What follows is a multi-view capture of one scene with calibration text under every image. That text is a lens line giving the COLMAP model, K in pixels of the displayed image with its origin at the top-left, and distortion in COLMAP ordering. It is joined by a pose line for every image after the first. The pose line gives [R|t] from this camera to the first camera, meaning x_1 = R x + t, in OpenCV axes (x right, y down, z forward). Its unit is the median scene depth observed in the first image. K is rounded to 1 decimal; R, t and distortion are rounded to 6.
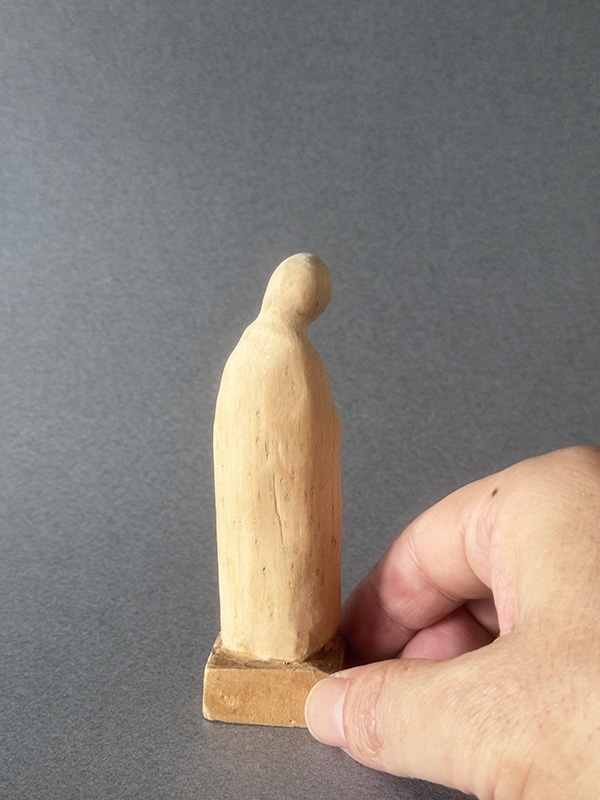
lens RADIAL K [[1445.9, 0, 300.0], [0, 1445.9, 400.0], [0, 0, 1]] dist [0.190500, -0.254695]
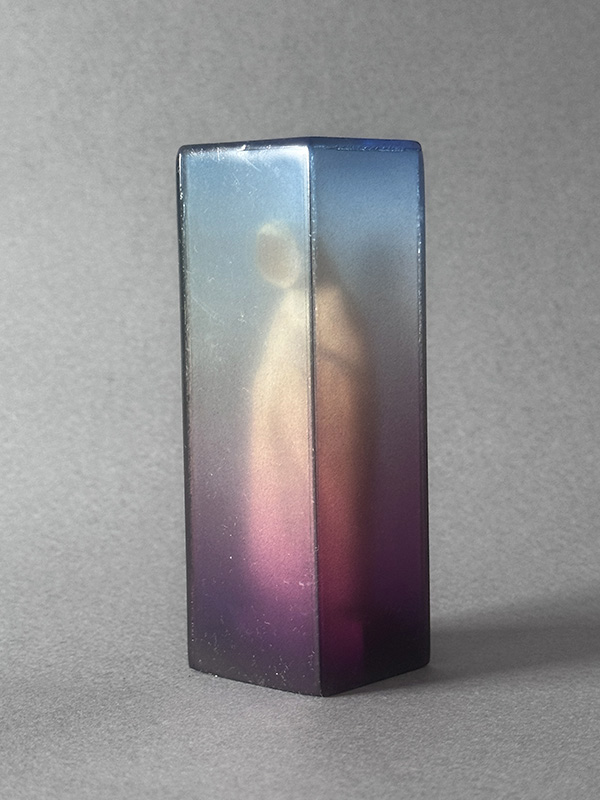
lens RADIAL K [[1865.3, 0, 303.6], [0, 1865.3, 416.4], [0, 0, 1]] dist [0.244287, -0.305833]
pose [[0.996240, -0.002046, -0.086616, 0.029227], [-0.011152, 0.988375, -0.151625, 0.186944], [0.085919, 0.152021, 0.984636, -0.284831]]
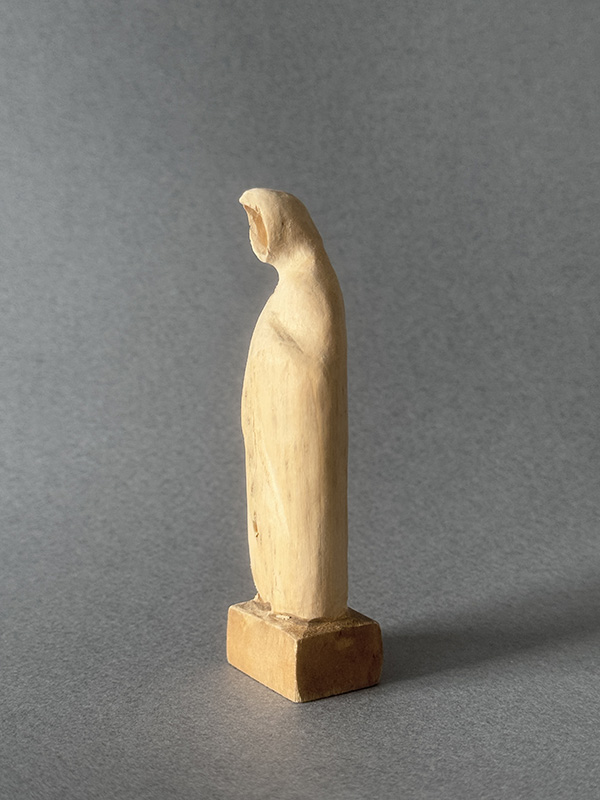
lens RADIAL K [[1445.9, 0, 300.0], [0, 1445.9, 400.0], [0, 0, 1]] dist [0.190500, -0.254695]
pose [[0.996652, -0.010162, -0.081123, 0.030173], [0.001644, 0.994535, -0.104387, 0.090647], [0.081740, 0.103904, 0.991223, 0.052794]]
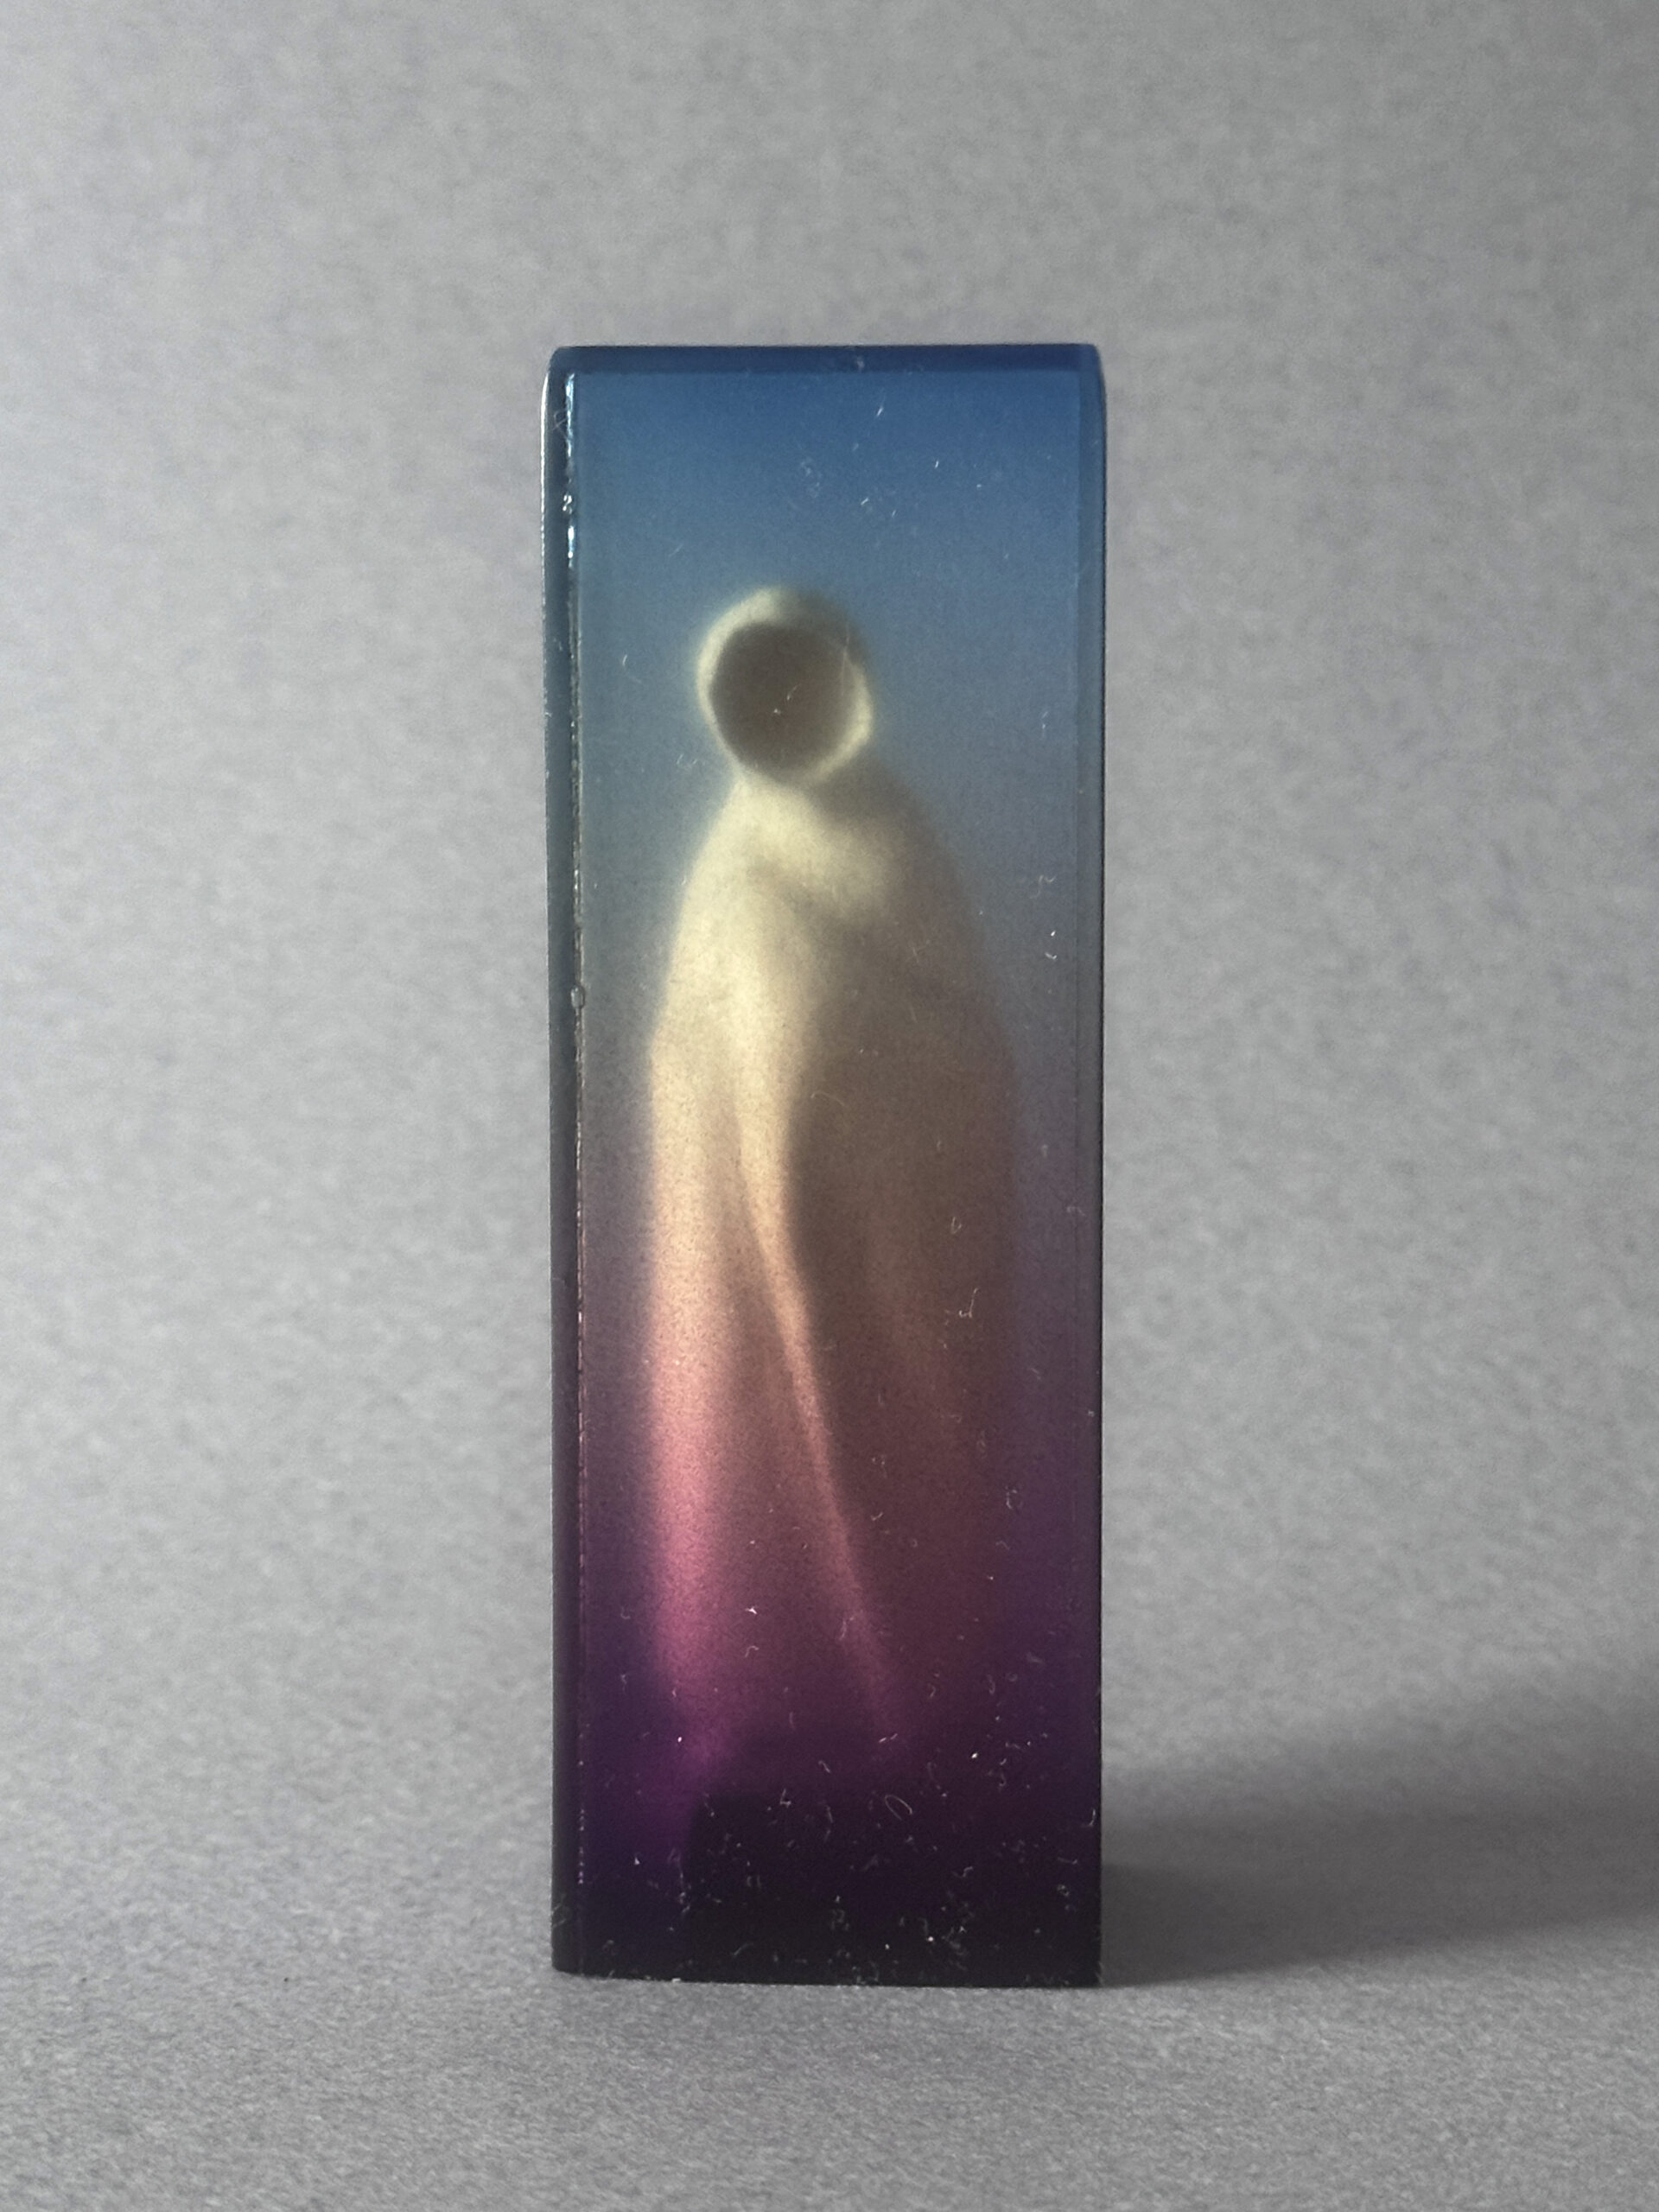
lens RADIAL K [[5131.9, 0, 819.7], [0, 5131.9, 1151.7], [0, 0, 1]] dist [0.195146, 0.063450]
pose [[0.993947, 0.013630, -0.109010, 0.065994], [-0.029393, 0.989092, -0.144333, 0.156043], [0.105854, 0.146664, 0.983506, -0.181197]]
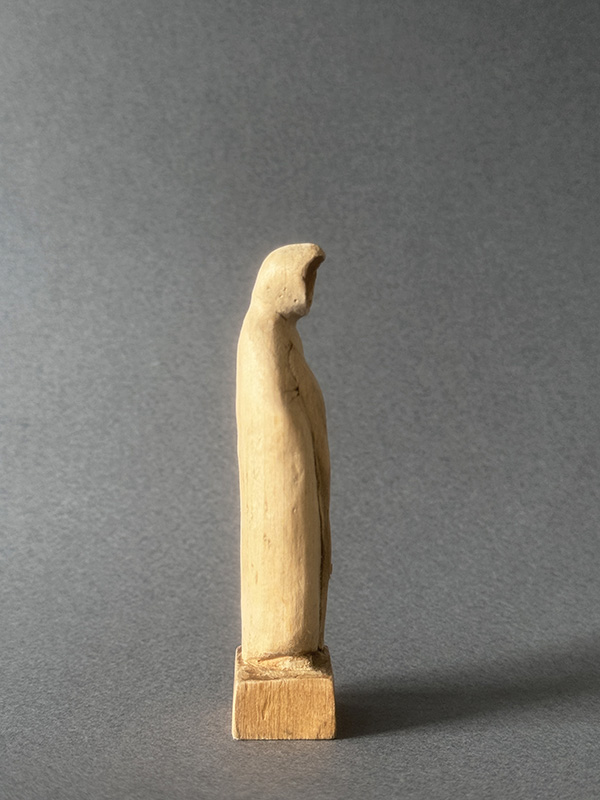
lens RADIAL K [[1445.9, 0, 300.0], [0, 1445.9, 400.0], [0, 0, 1]] dist [0.190500, -0.254695]
pose [[0.998722, 0.005078, -0.050282, 0.021184], [-0.014847, 0.980516, -0.195876, 0.141304], [0.048308, 0.196372, 0.979339, 0.010445]]
